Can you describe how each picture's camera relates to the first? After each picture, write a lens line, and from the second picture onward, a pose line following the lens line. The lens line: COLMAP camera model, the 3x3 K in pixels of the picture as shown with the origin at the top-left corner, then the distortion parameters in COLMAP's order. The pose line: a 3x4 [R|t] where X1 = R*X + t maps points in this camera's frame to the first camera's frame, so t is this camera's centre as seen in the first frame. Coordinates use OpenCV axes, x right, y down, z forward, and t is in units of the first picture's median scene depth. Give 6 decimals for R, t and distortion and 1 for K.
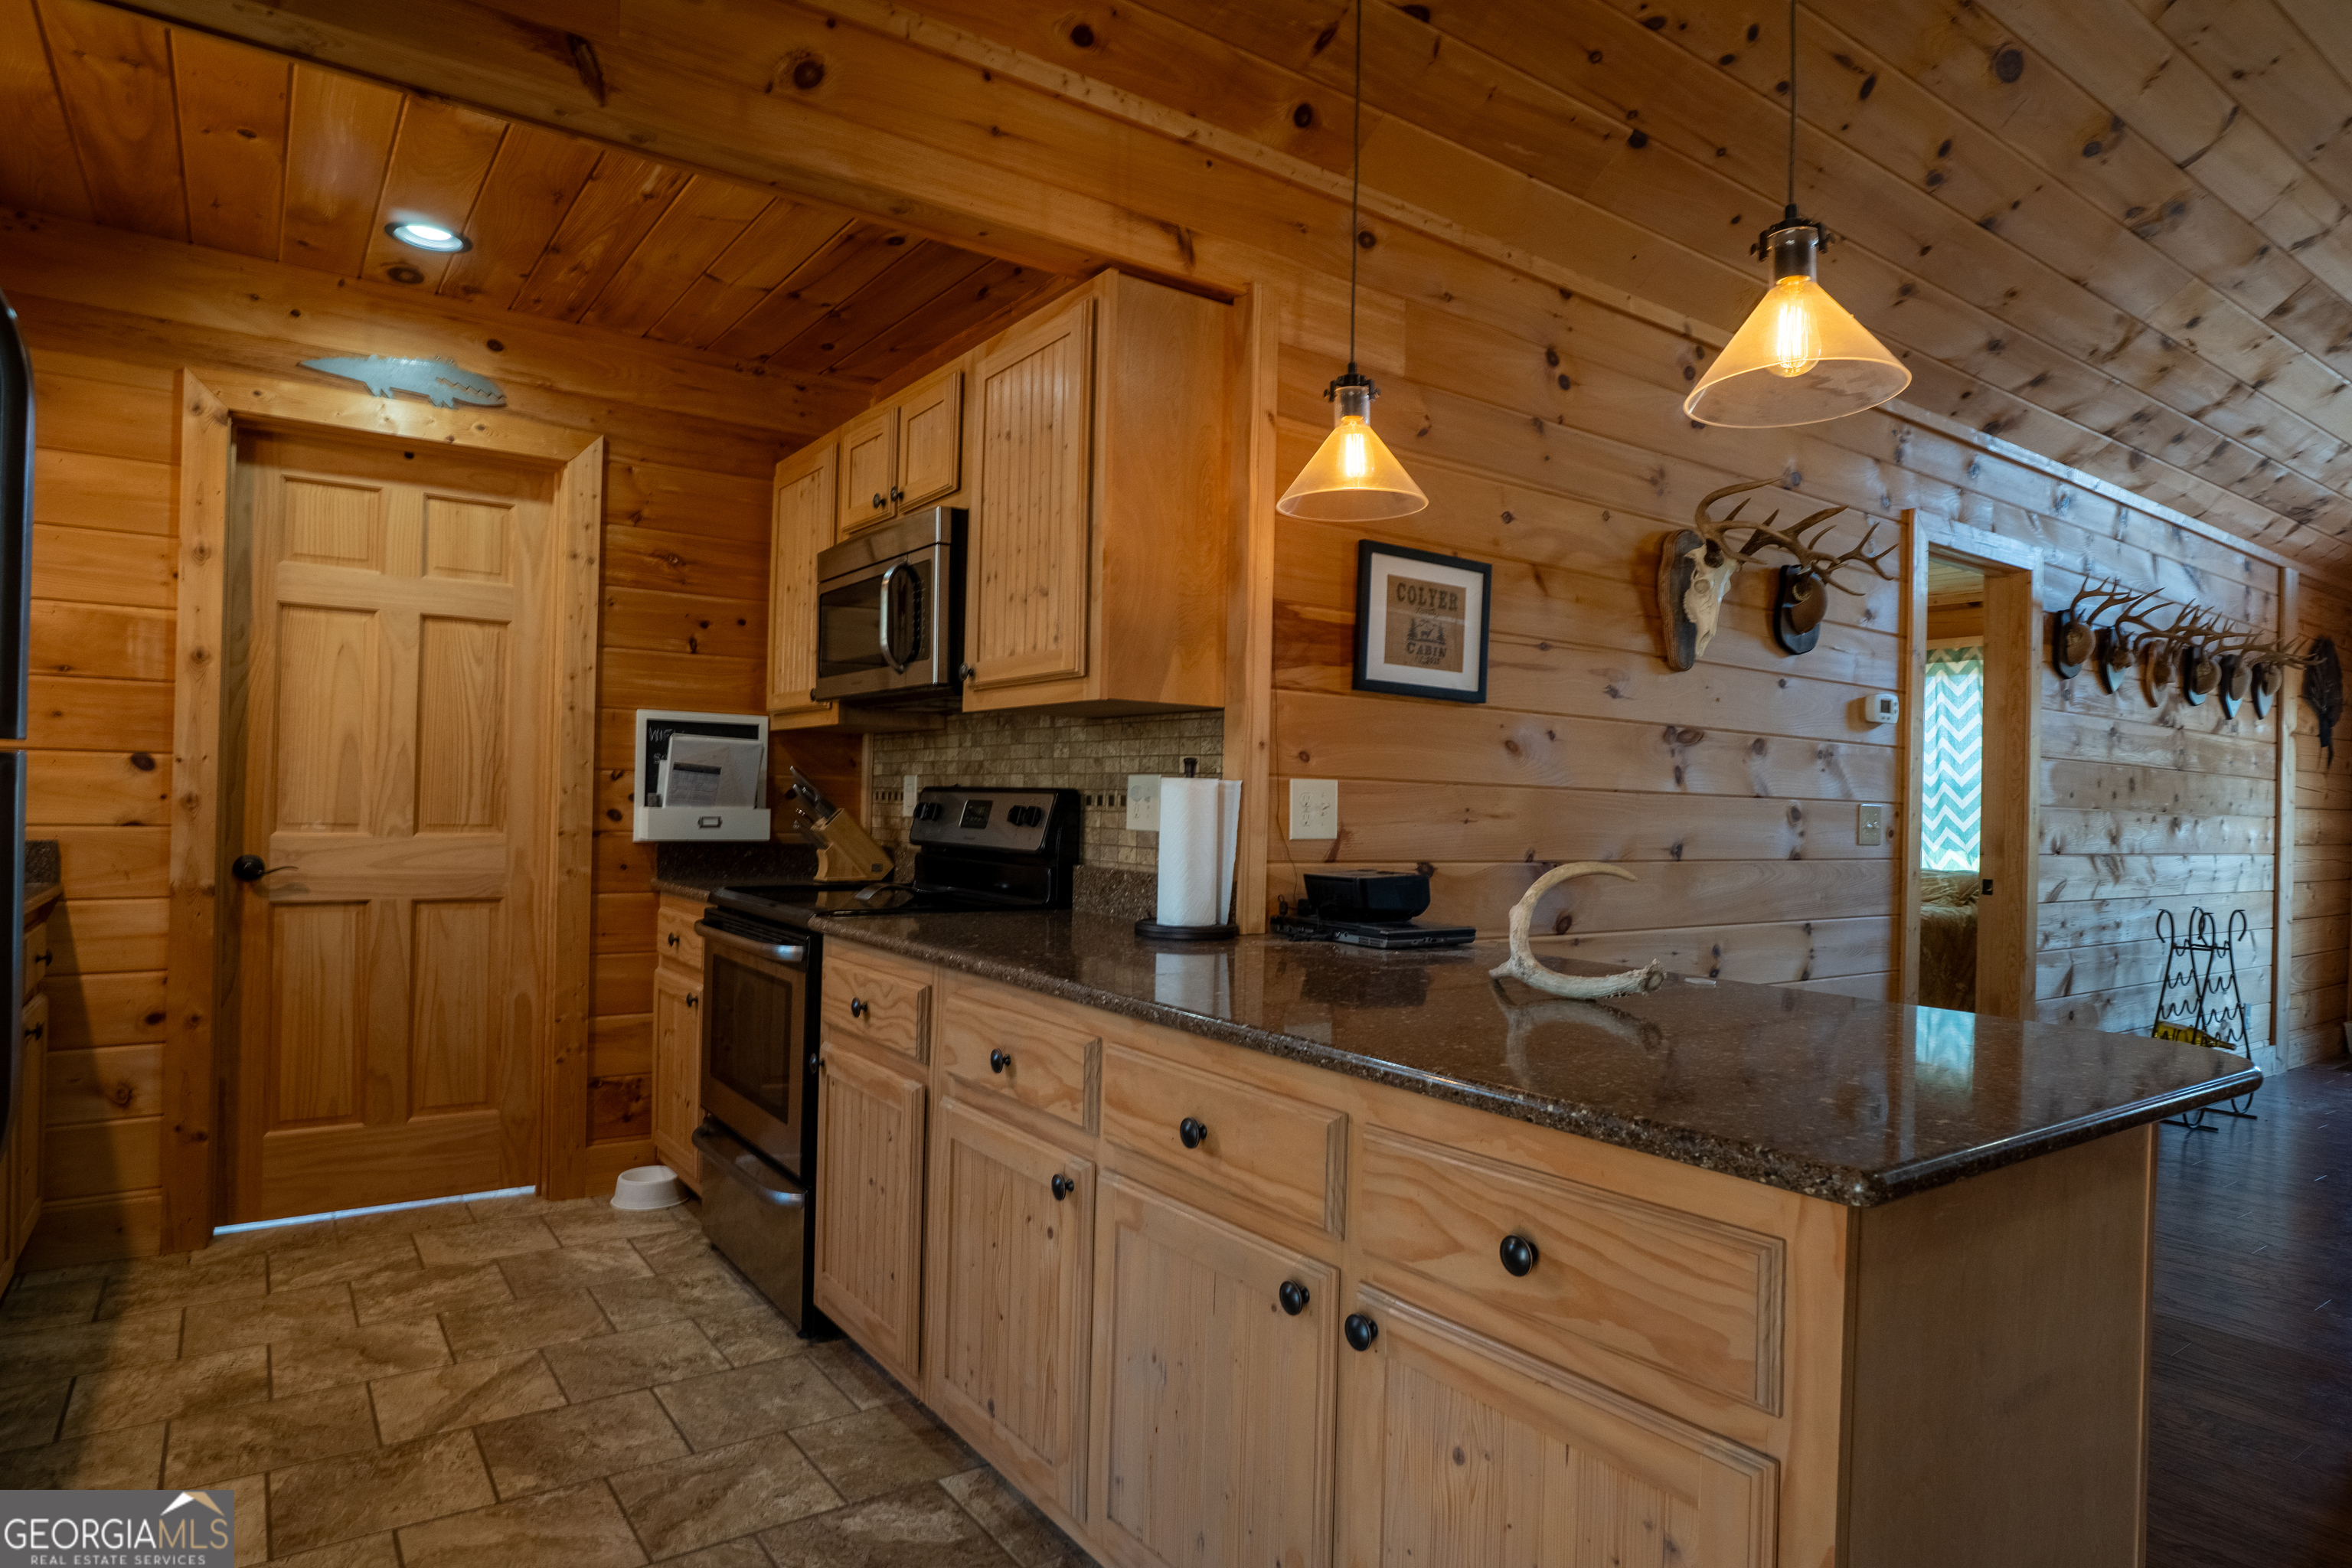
lens RADIAL K [[1329.0, 0, 1178.0], [0, 1329.0, 794.0], [0, 0, 1]] dist [-0.038725, 0.022049]
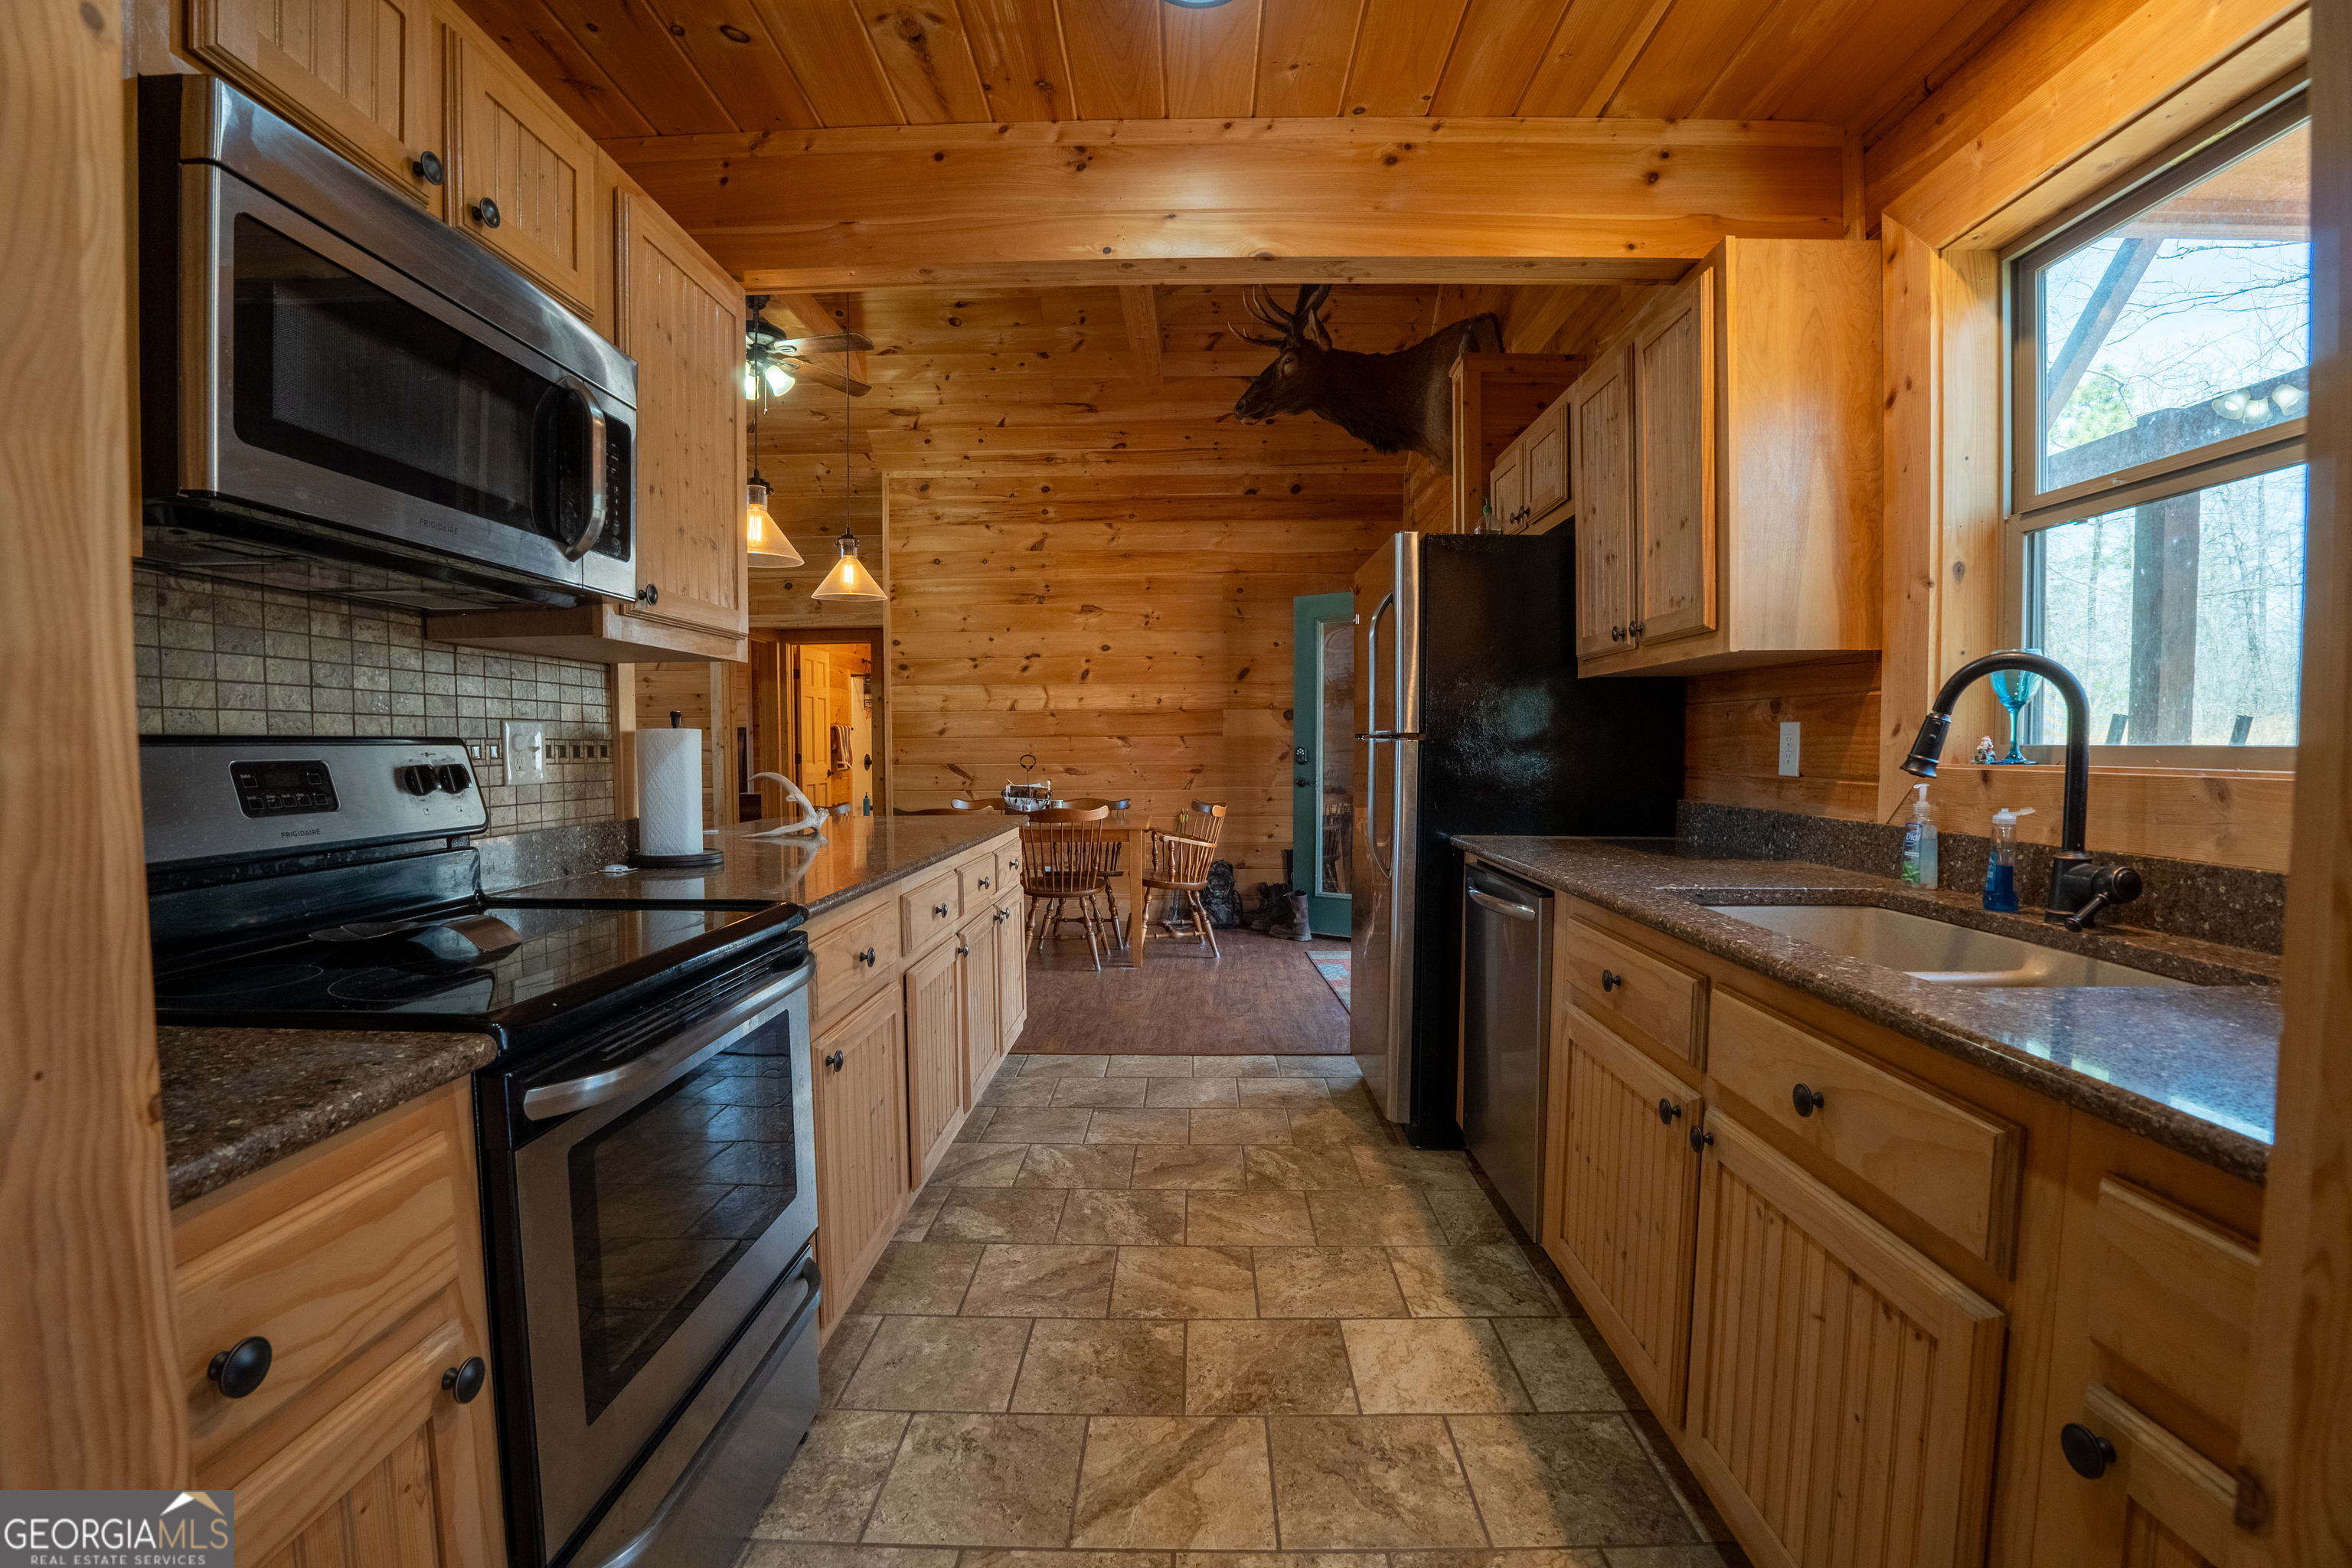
lens RADIAL K [[1029.4, 0, 1176.7], [0, 1029.4, 794.6], [0, 0, 1]] dist [-0.030274, -0.000010]
pose [[-0.801527, -0.049045, 0.595944, -0.705329], [-0.017587, 0.998133, 0.058490, -0.011969], [-0.597700, 0.036400, -0.800893, 1.167339]]
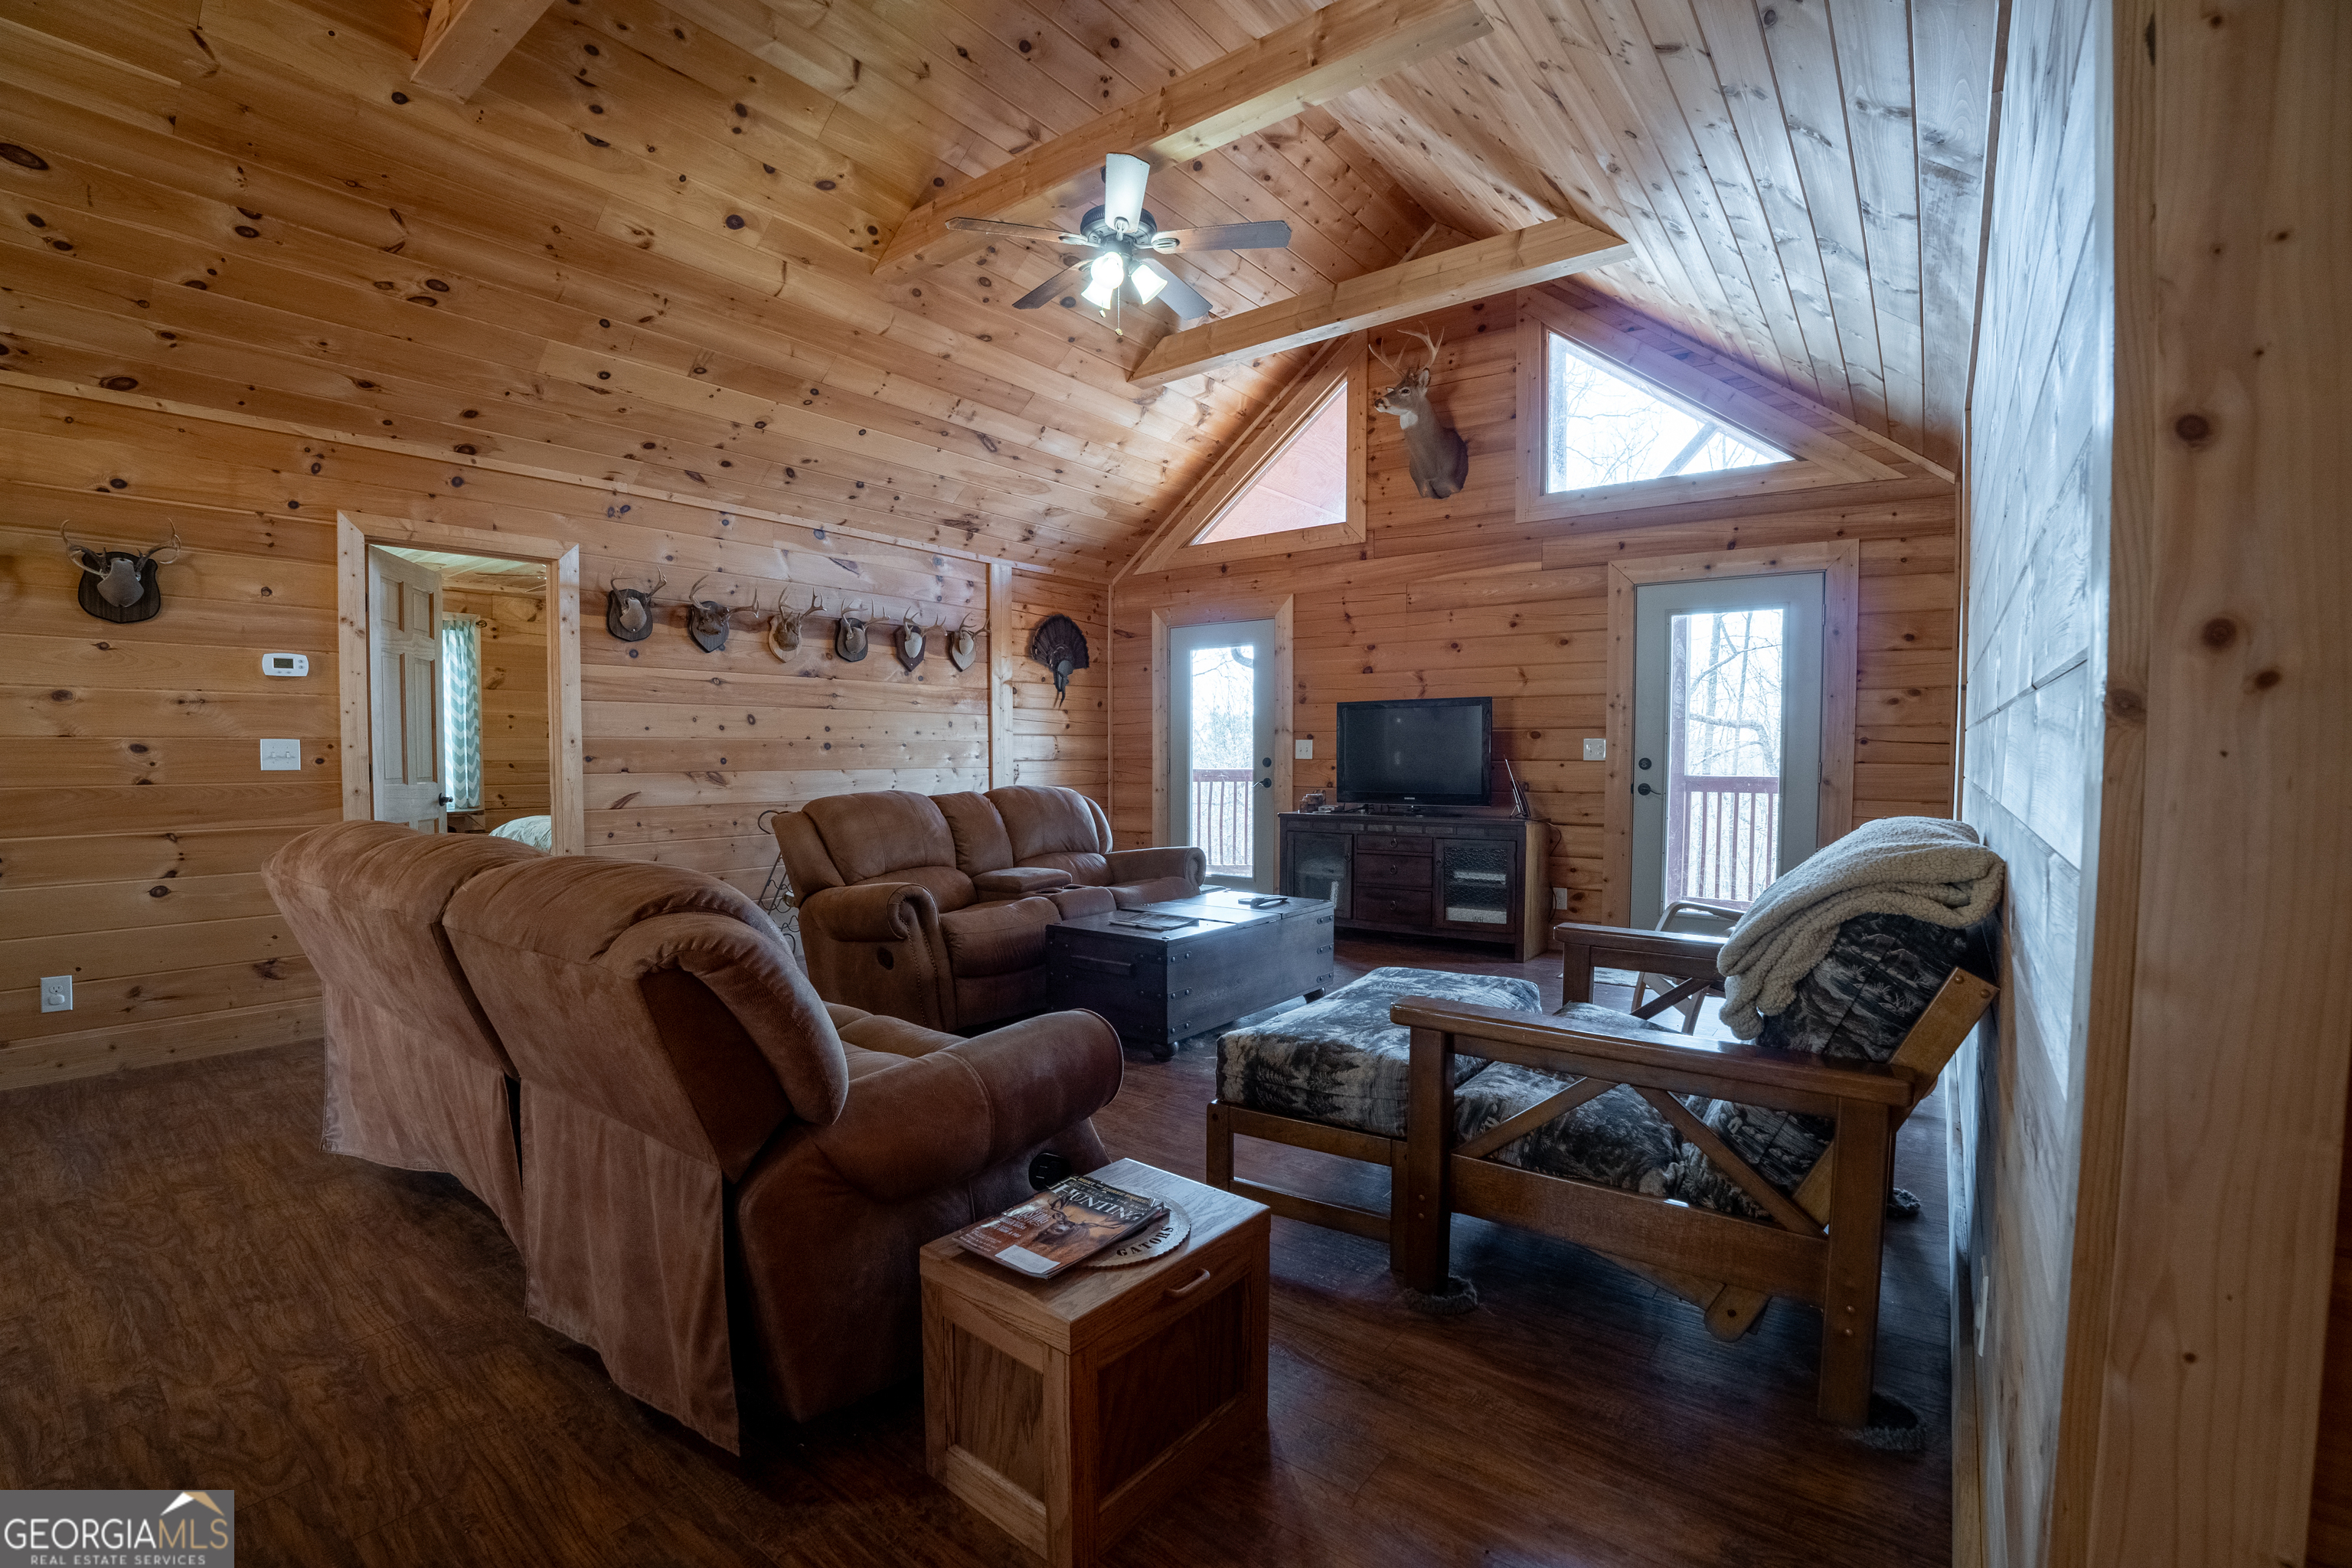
lens RADIAL K [[1029.4, 0, 1181.4], [0, 1029.4, 787.6], [0, 0, 1]] dist [-0.030274, -0.000010]
pose [[0.949979, -0.035169, 0.310327, 1.343655], [0.021955, 0.998701, 0.045971, 0.036880], [-0.311541, -0.036858, 0.949518, -0.276457]]
